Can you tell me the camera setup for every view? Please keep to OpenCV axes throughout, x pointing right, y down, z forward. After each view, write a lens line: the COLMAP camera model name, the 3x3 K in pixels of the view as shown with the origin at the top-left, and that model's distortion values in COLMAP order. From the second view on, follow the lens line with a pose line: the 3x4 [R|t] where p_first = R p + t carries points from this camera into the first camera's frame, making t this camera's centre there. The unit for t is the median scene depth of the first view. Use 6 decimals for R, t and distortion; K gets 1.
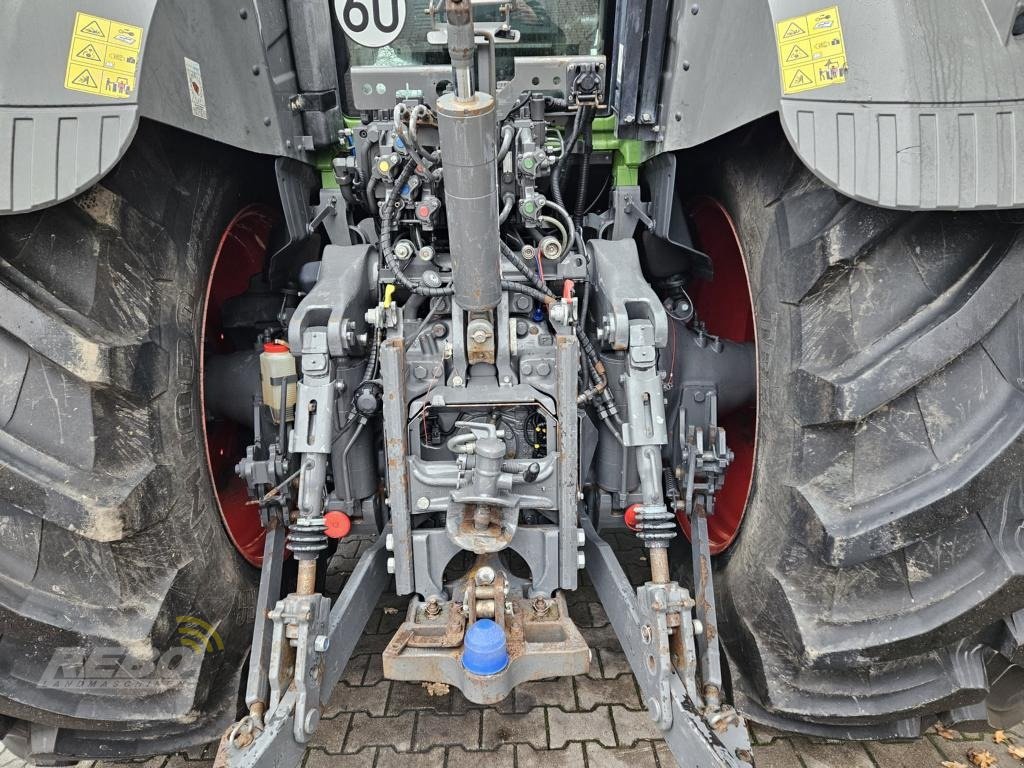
lens RADIAL K [[744.8, 0, 510.8], [0, 744.8, 389.7], [0, 0, 1]] dist [0.054555, -0.007928]
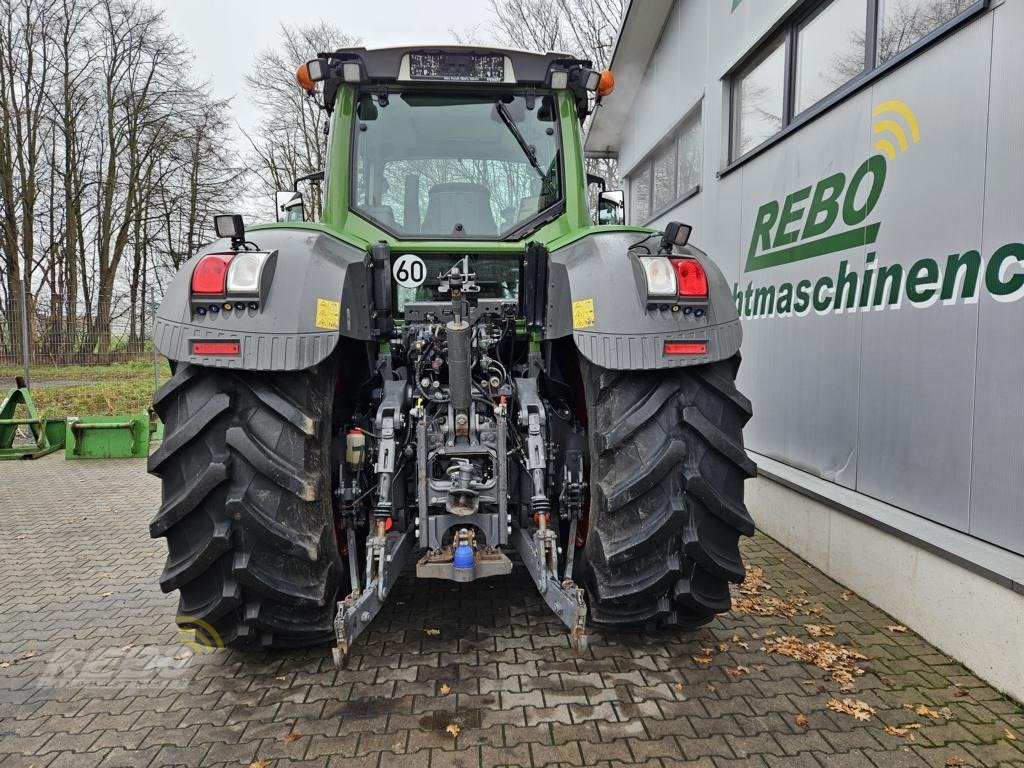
lens RADIAL K [[684.8, 0, 512.0], [0, 684.8, 384.0], [0, 0, 1]] dist [0.084286, -0.058138]
pose [[0.998642, 0.002226, 0.052055, 0.000736], [0.007314, 0.983206, -0.182353, 0.184742], [-0.051587, 0.182486, 0.981854, -0.982072]]
